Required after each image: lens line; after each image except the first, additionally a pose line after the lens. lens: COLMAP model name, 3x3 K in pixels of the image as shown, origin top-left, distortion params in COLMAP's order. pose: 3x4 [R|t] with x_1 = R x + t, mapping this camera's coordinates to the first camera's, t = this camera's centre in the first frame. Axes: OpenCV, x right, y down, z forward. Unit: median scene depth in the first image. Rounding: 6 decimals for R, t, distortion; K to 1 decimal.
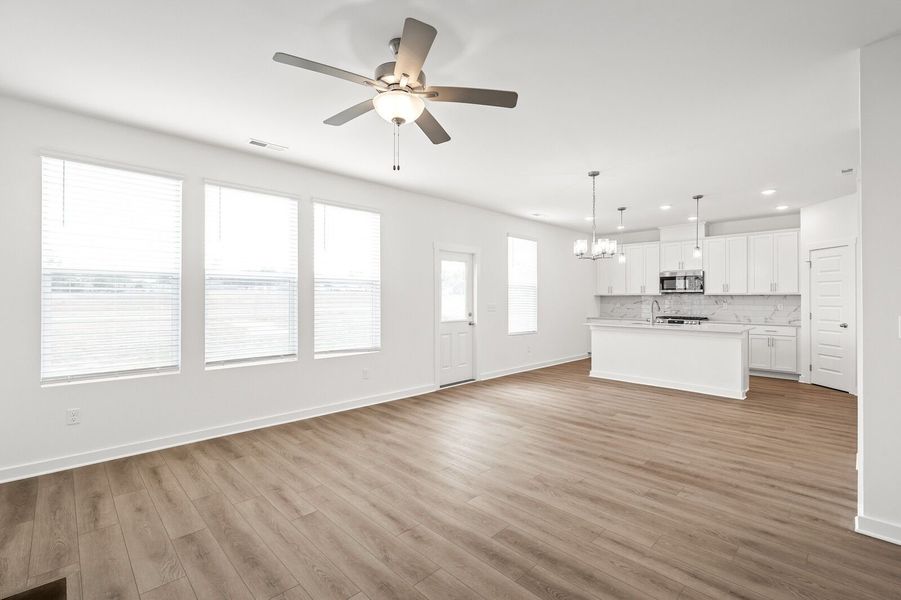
lens RADIAL K [[402.8, 0, 448.9], [0, 402.8, 295.4], [0, 0, 1]] dist [-0.008383, 0.002279]
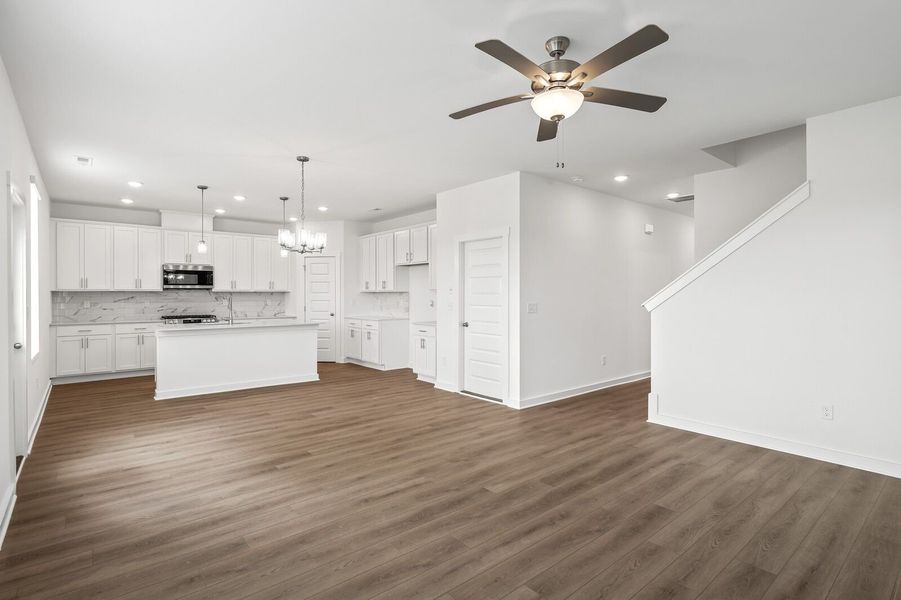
lens RADIAL K [[443.6, 0, 450.3], [0, 443.6, 296.8], [0, 0, 1]] dist [-0.004880, 0.000287]
pose [[0.078641, -0.006252, 0.996883, -0.447130], [-0.005476, 0.999963, 0.006703, 0.001748], [-0.996888, -0.005986, 0.078604, 0.421040]]
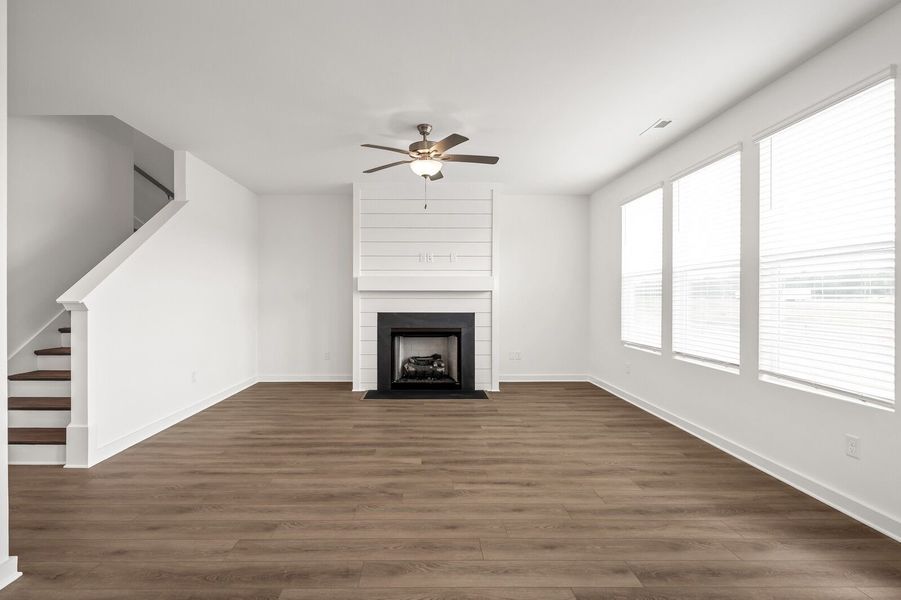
lens RADIAL K [[416.6, 0, 429.3], [0, 416.6, 303.7], [0, 0, 1]] dist [-0.009795, 0.000381]
pose [[-0.691233, 0.006130, -0.722606, 0.373998], [0.002125, 0.999977, 0.006451, 0.019528], [0.722629, 0.002923, -0.691230, 0.763483]]
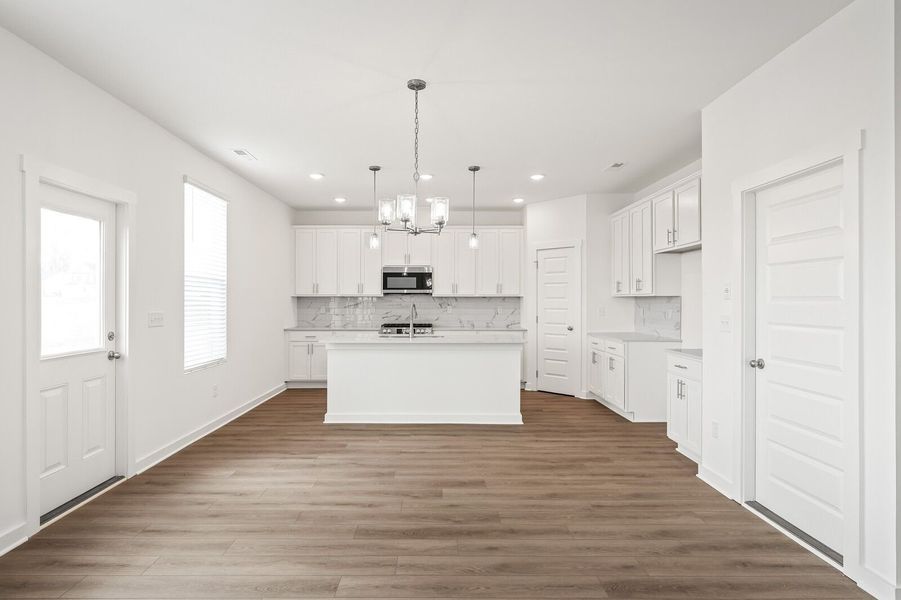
lens RADIAL K [[490.4, 0, 440.1], [0, 490.4, 298.3], [0, 0, 1]] dist [-0.008308, 0.001542]
pose [[0.695769, 0.003122, 0.718259, -0.085787], [-0.004987, 0.999987, 0.000484, 0.002347], [-0.718248, -0.003919, 0.695776, 0.350136]]
